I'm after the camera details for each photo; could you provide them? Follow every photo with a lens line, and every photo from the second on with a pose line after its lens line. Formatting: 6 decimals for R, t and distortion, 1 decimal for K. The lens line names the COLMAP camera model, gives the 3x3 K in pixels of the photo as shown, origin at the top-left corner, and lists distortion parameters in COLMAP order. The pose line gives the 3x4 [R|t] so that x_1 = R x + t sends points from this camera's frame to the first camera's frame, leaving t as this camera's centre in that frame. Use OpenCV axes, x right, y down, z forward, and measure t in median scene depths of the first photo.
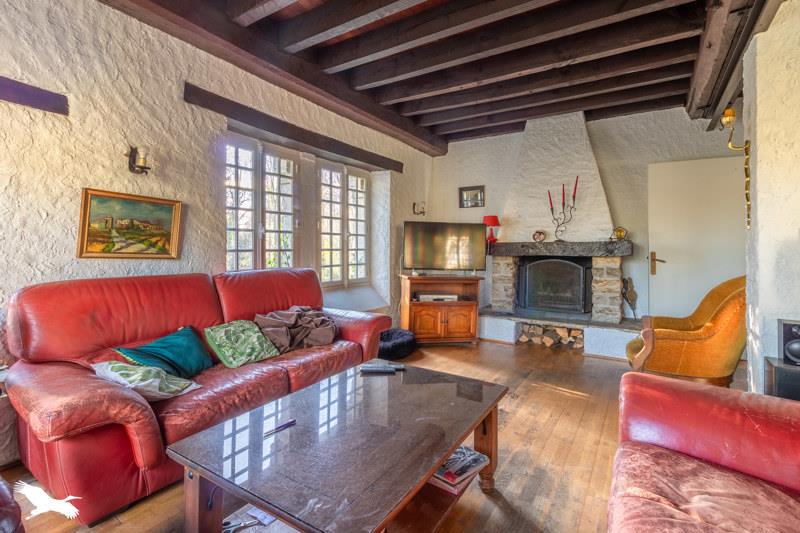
lens RADIAL K [[376.2, 0, 403.4], [0, 376.2, 242.7], [0, 0, 1]] dist [0.002379, -0.000013]
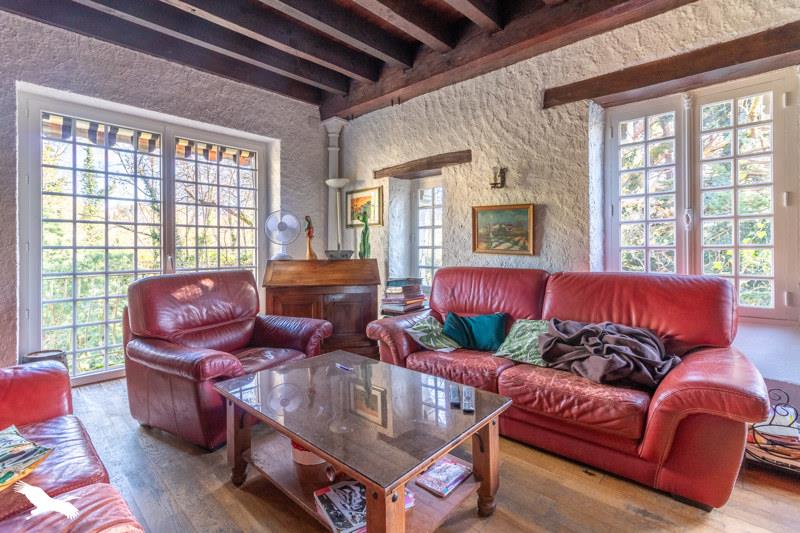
lens RADIAL K [[376.2, 0, 393.2], [0, 376.2, 249.2], [0, 0, 1]] dist [0.002379, -0.000013]
pose [[-0.199948, 0.000547, -0.979806, 0.607745], [0.022902, 0.999729, -0.004115, 0.021093], [0.979539, -0.023262, -0.199906, 0.854721]]
